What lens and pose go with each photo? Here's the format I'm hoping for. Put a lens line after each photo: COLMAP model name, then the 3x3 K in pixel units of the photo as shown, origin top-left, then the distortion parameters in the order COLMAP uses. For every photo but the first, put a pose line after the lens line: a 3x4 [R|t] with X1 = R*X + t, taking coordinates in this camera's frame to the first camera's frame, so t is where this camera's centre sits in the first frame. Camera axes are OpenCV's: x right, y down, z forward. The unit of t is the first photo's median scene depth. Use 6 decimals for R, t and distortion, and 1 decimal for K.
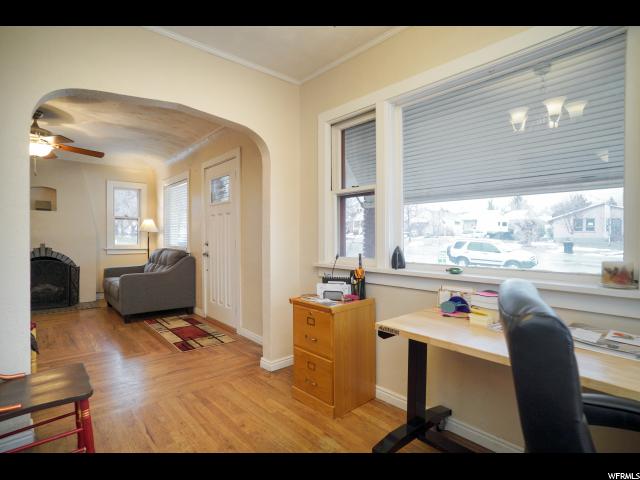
lens RADIAL K [[337.1, 0, 316.5], [0, 337.1, 238.2], [0, 0, 1]] dist [-0.074092, 0.043214]
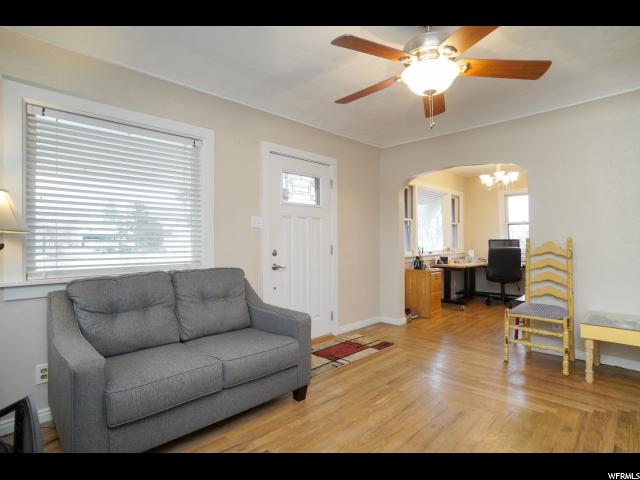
lens RADIAL K [[337.1, 0, 316.5], [0, 337.1, 238.2], [0, 0, 1]] dist [-0.074092, 0.043214]
pose [[-0.077414, 0.007985, 0.996967, -0.924985], [0.010112, 0.999923, -0.007223, -0.009664], [-0.996948, 0.009522, -0.077489, 0.820194]]
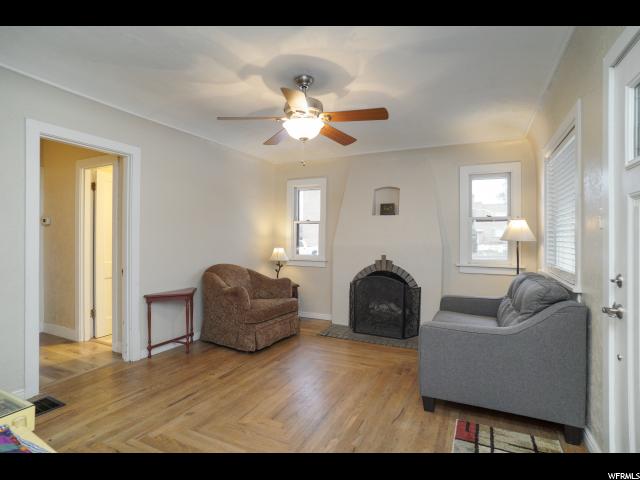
lens RADIAL K [[337.1, 0, 316.5], [0, 337.1, 238.2], [0, 0, 1]] dist [-0.074092, 0.043214]
pose [[0.389636, 0.000631, -0.920969, -0.117004], [-0.008004, 0.999964, -0.002701, -0.021824], [0.920934, 0.008424, 0.389627, 0.493989]]
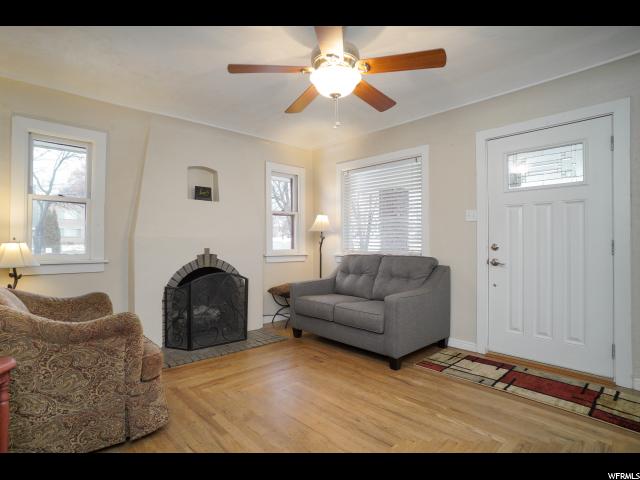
lens RADIAL K [[337.1, 0, 316.5], [0, 337.1, 238.2], [0, 0, 1]] dist [-0.074092, 0.043214]
pose [[0.999163, -0.000421, 0.040896, -0.615053], [0.000814, 0.999954, -0.009599, 0.002299], [-0.040890, 0.009624, 0.999117, 0.278996]]
